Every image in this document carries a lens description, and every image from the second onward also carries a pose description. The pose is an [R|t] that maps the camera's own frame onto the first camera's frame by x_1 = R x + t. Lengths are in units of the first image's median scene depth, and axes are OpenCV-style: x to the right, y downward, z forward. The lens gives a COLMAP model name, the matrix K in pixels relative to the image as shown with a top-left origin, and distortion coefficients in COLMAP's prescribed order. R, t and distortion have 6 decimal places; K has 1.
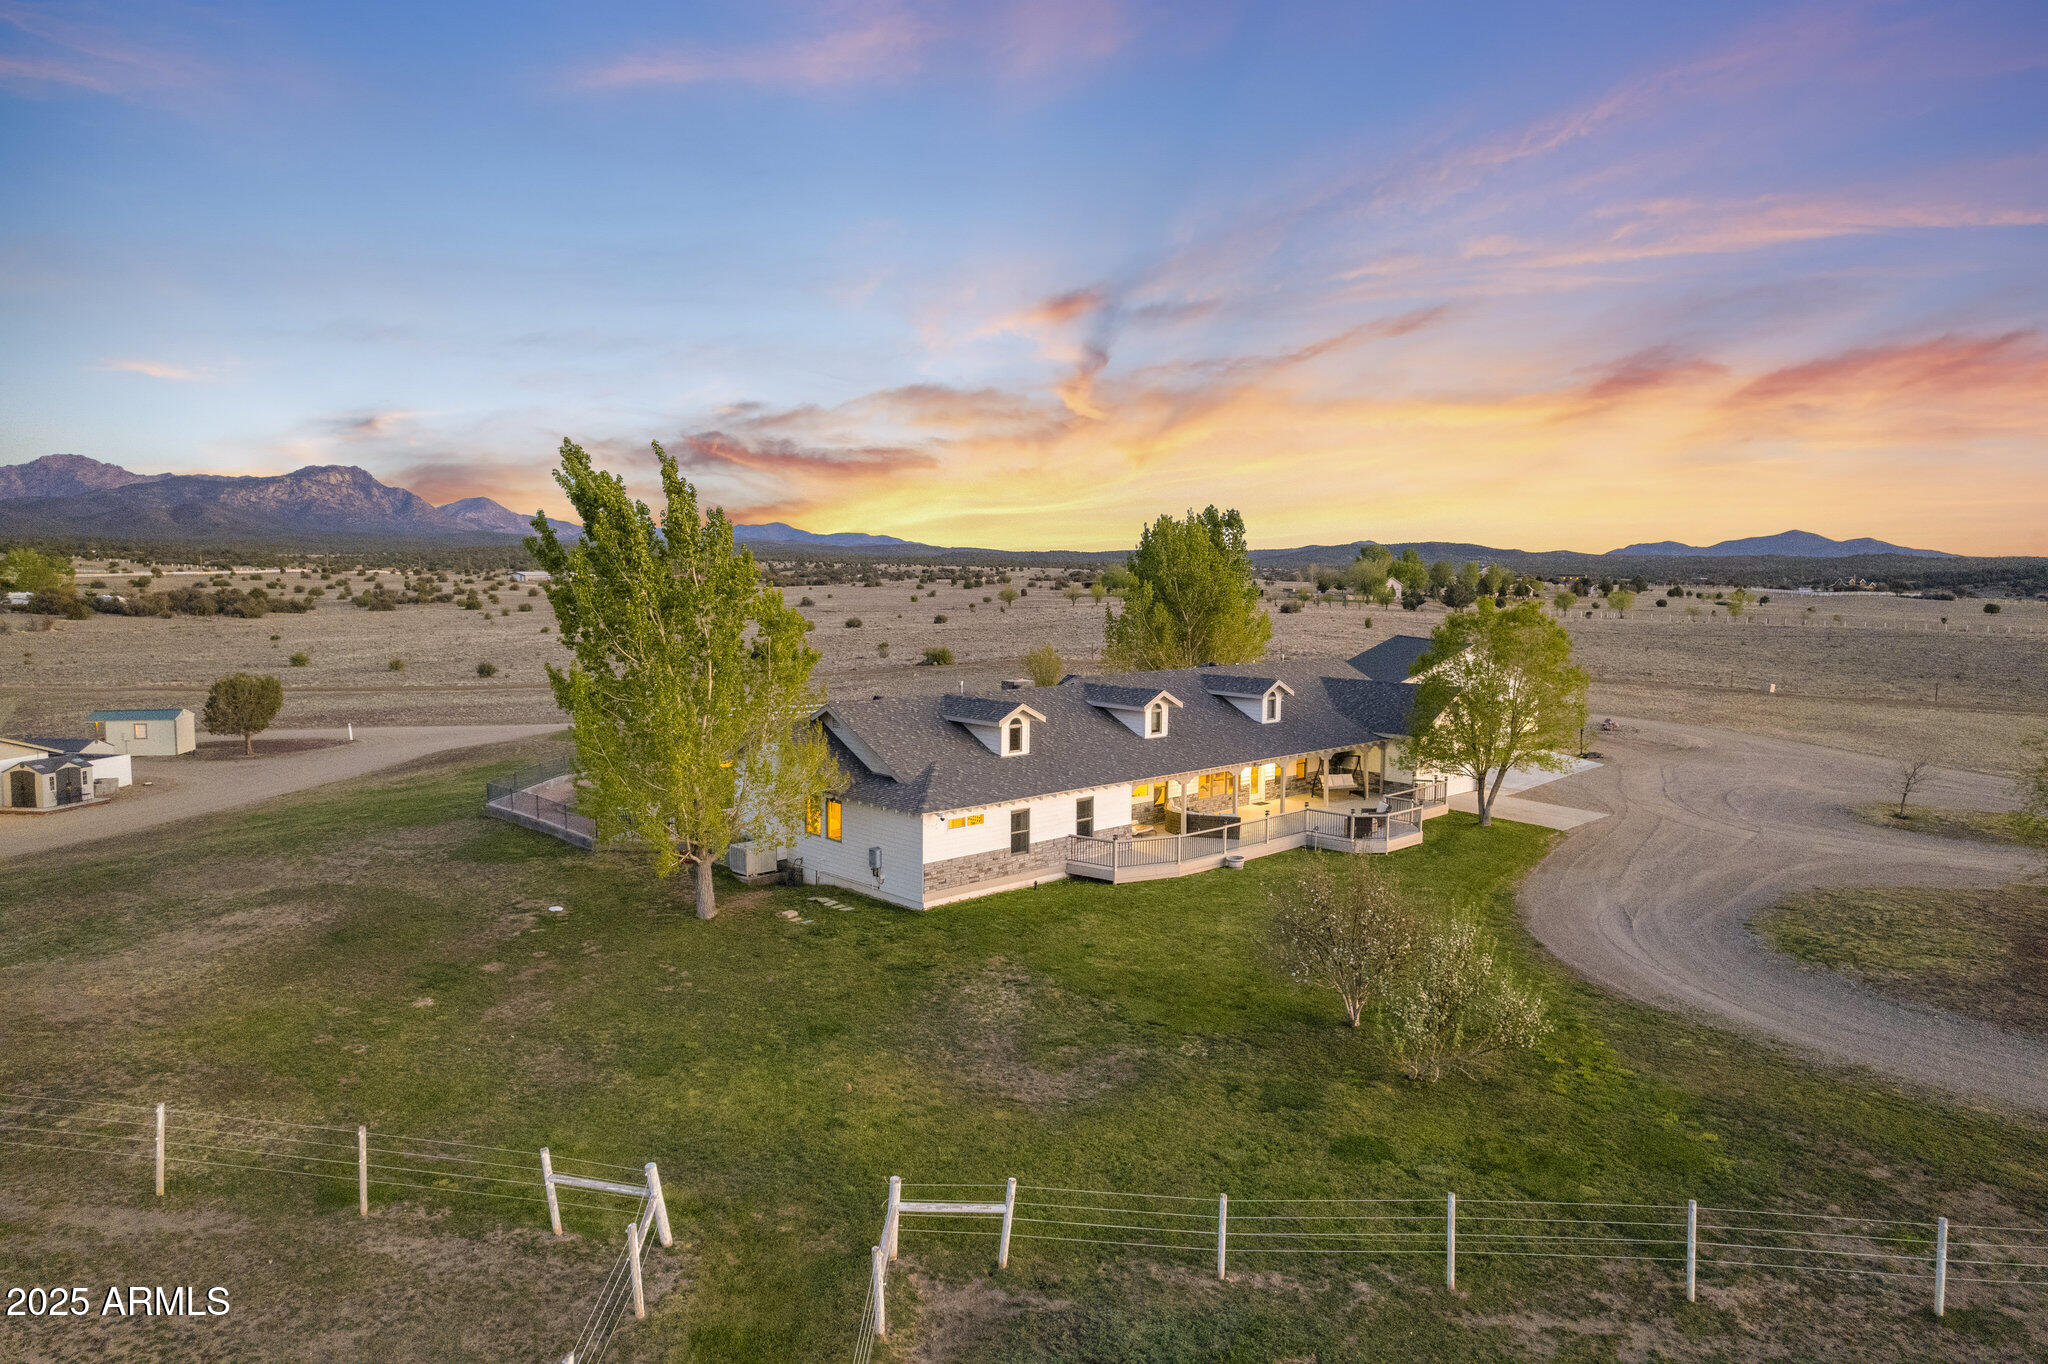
lens RADIAL K [[1309.3, 0, 1036.4], [0, 1309.3, 685.5], [0, 0, 1]] dist [-0.075596, 0.069186]
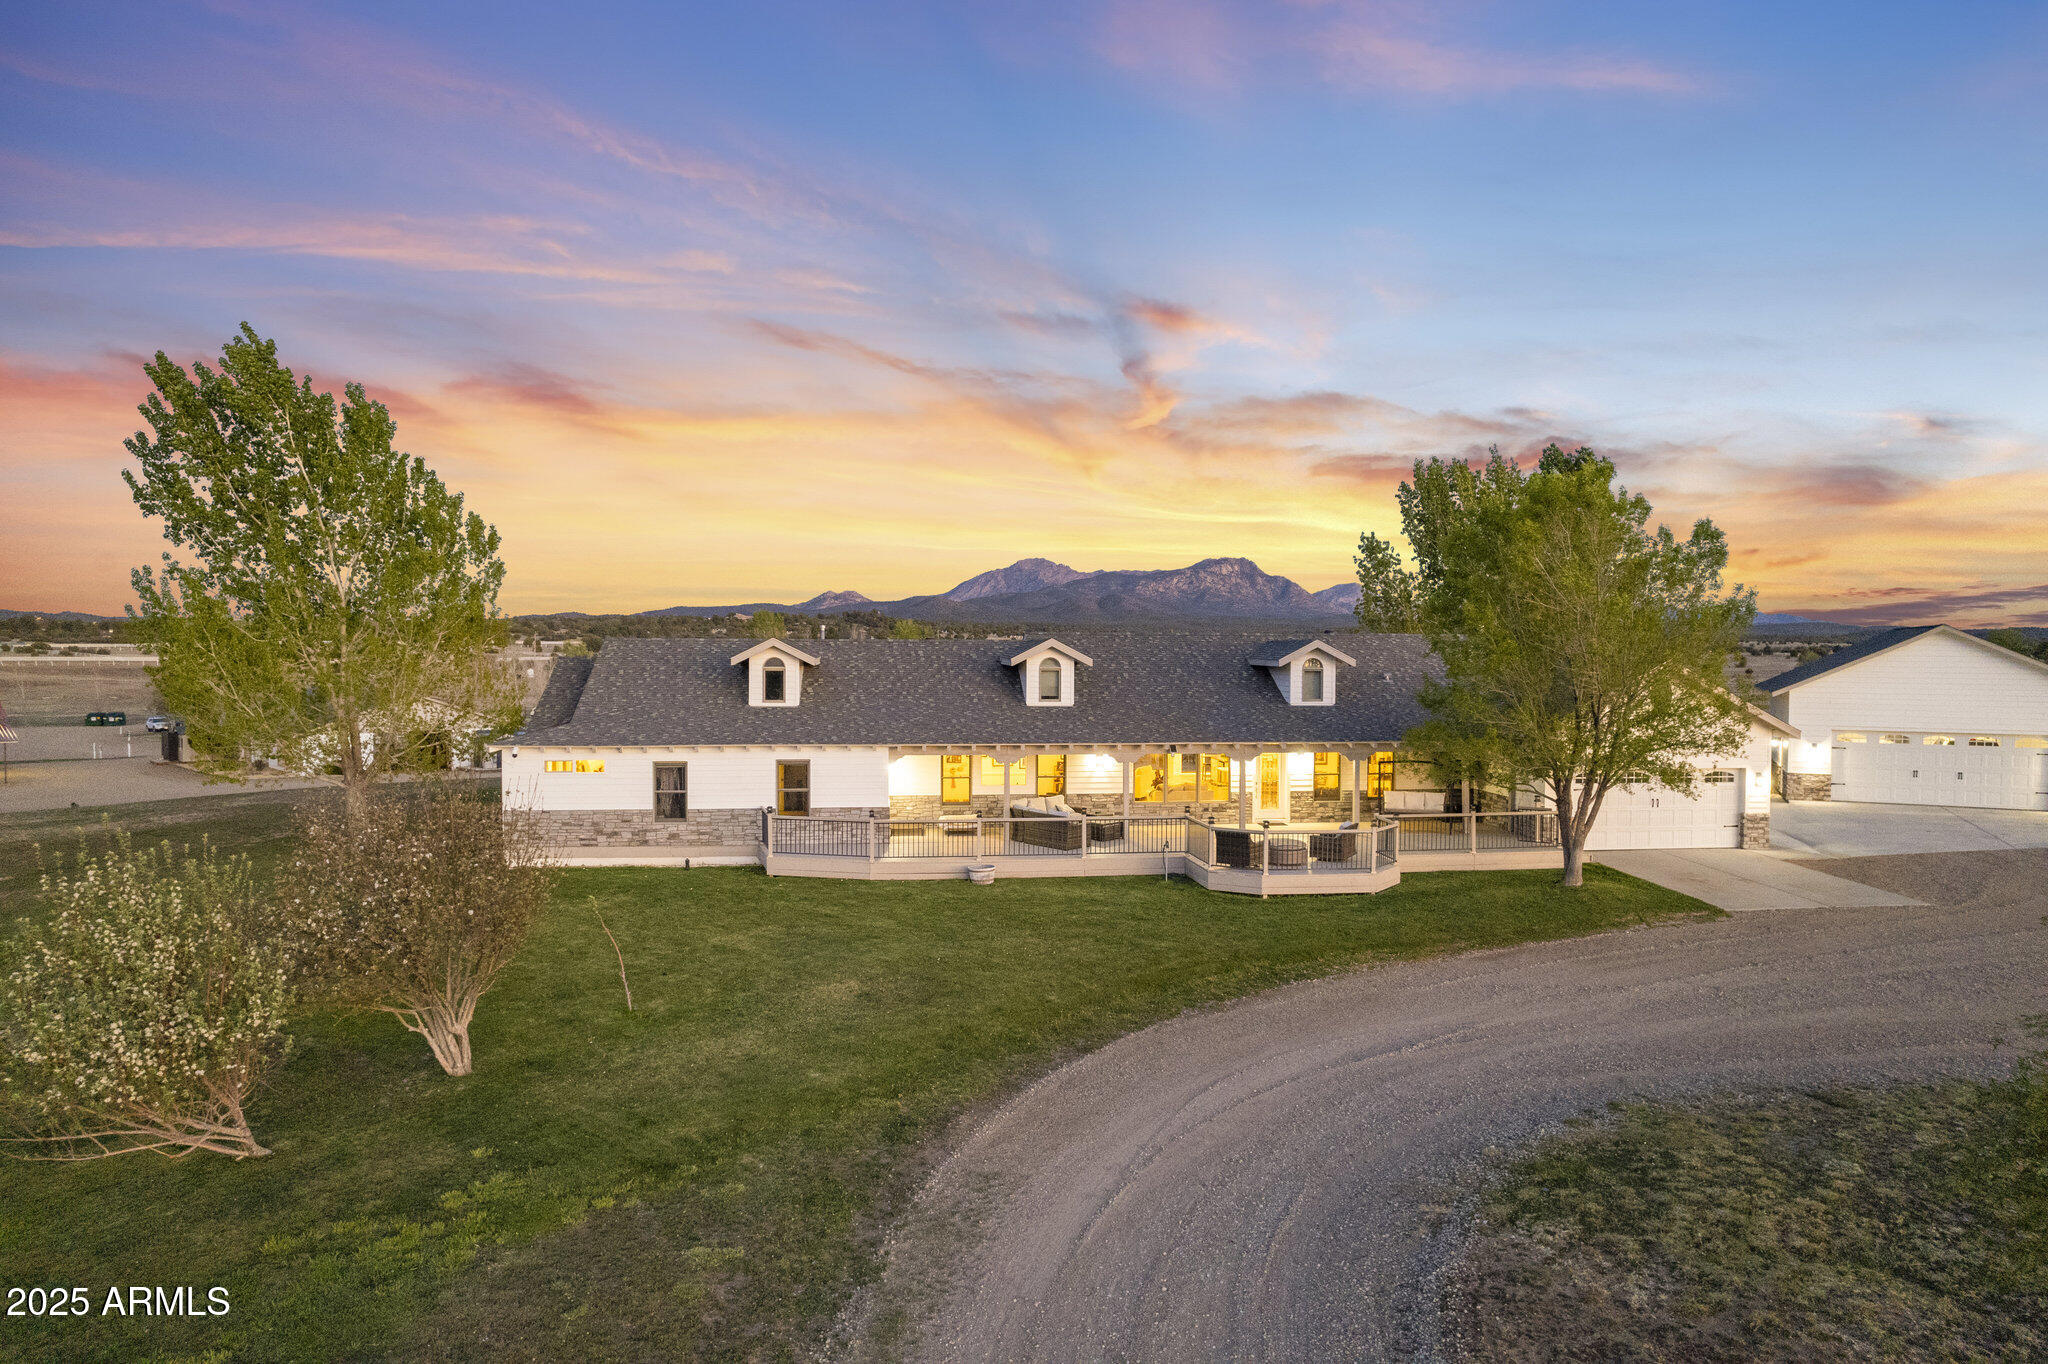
lens RADIAL K [[1309.3, 0, 1036.4], [0, 1309.3, 685.5], [0, 0, 1]] dist [-0.075596, 0.069186]
pose [[0.800449, 0.013337, -0.599252, 0.474471], [-0.051228, 0.997617, -0.046226, 0.057007], [0.597208, 0.067700, 0.799224, 0.394913]]
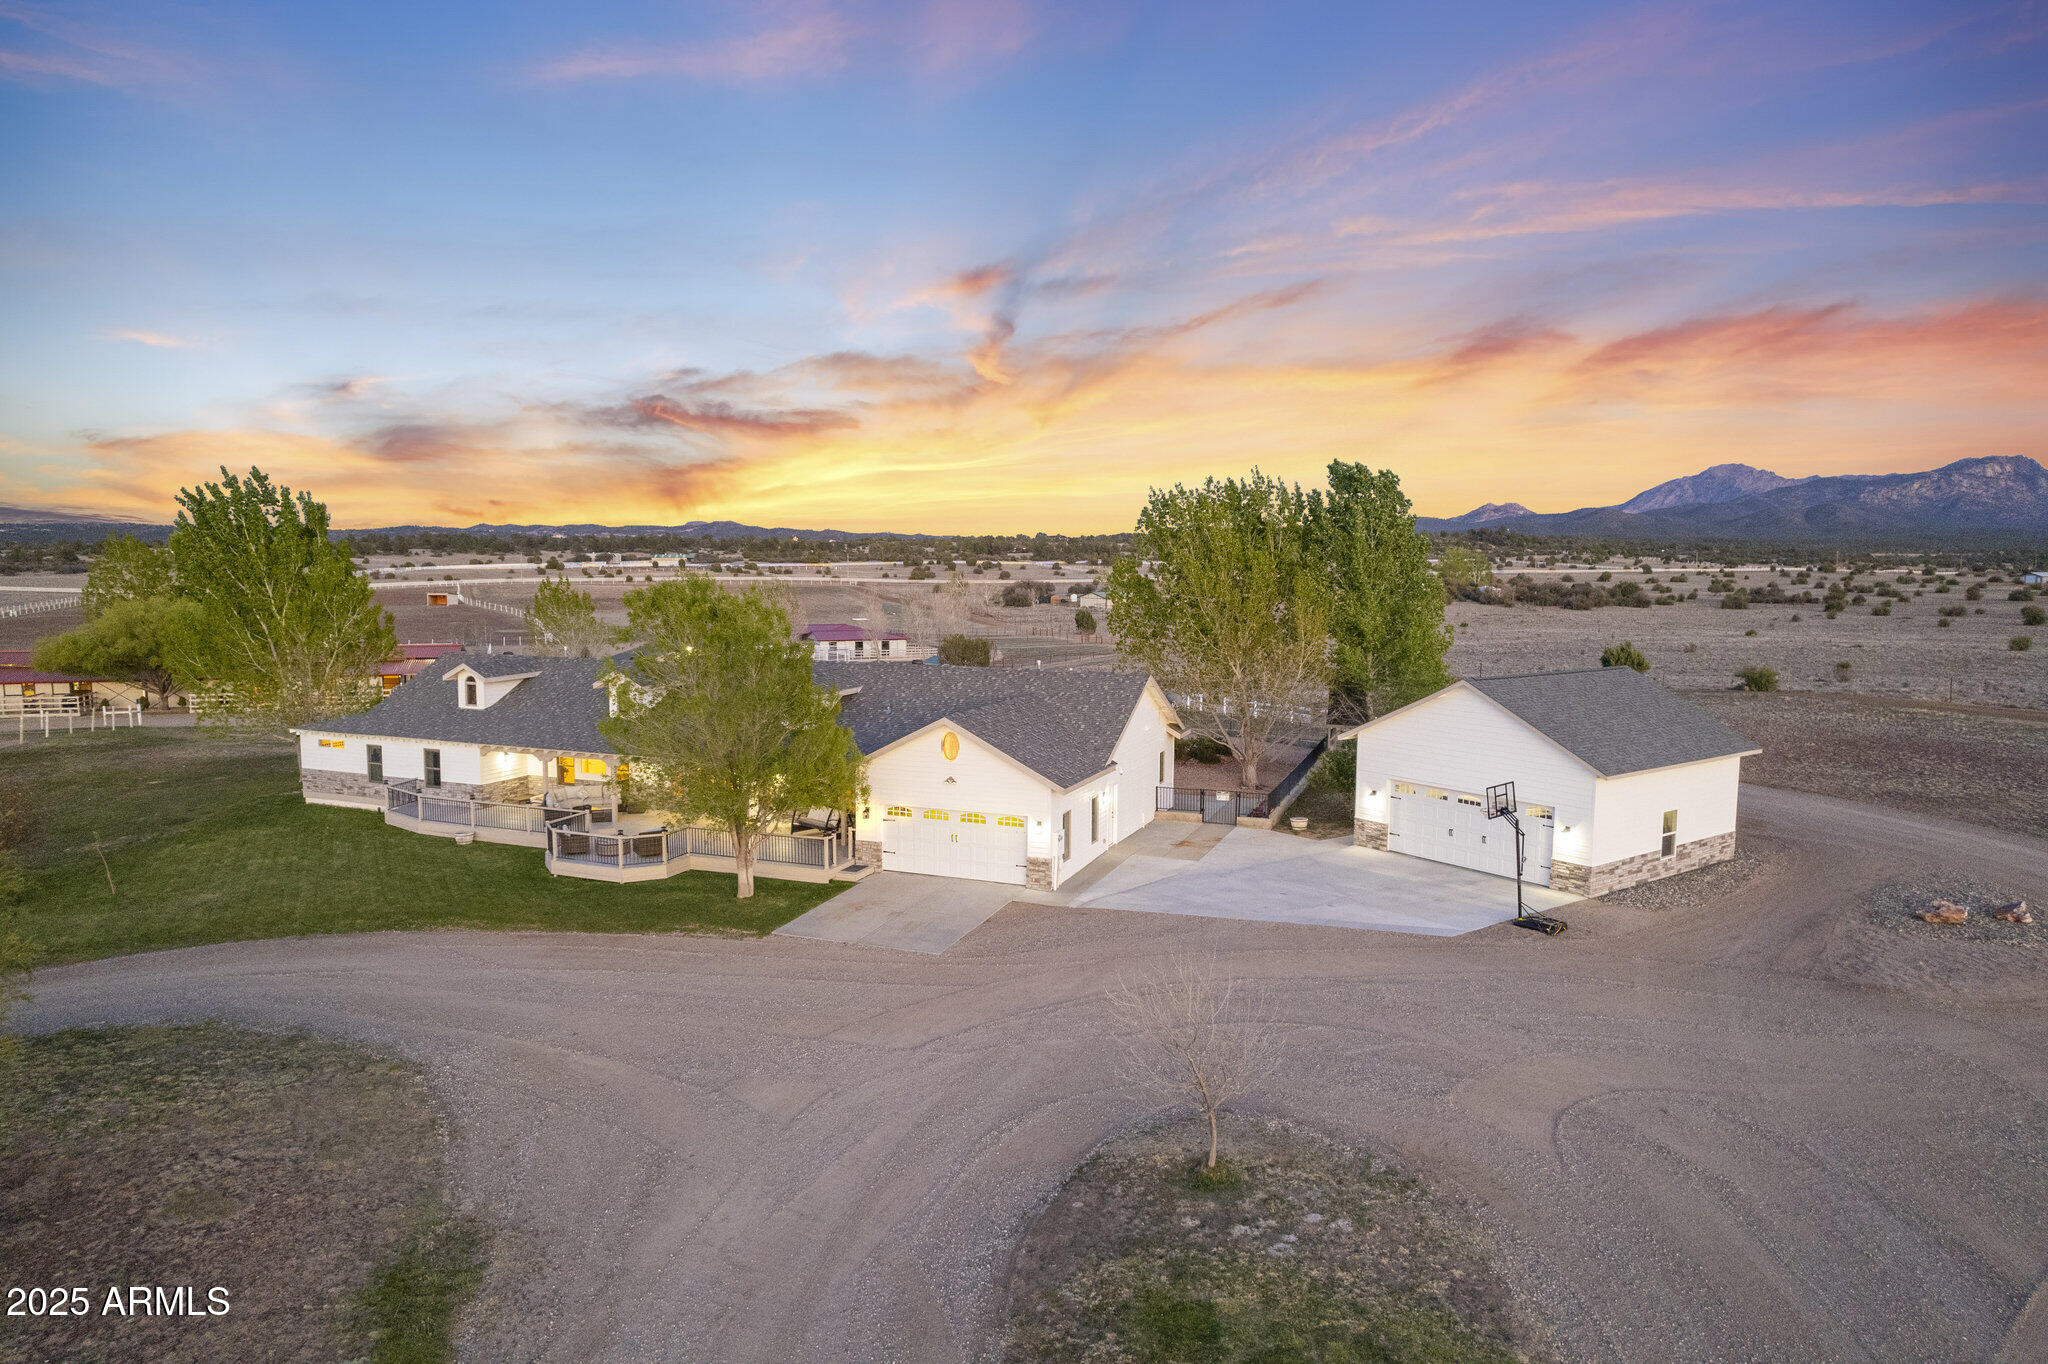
lens RADIAL K [[1309.3, 0, 1036.4], [0, 1309.3, 685.5], [0, 0, 1]] dist [-0.075596, 0.069186]
pose [[0.419514, 0.085121, -0.903749, 1.010171], [-0.084892, 0.994909, 0.054301, -0.058750], [0.903770, 0.053941, 0.424605, 0.801848]]
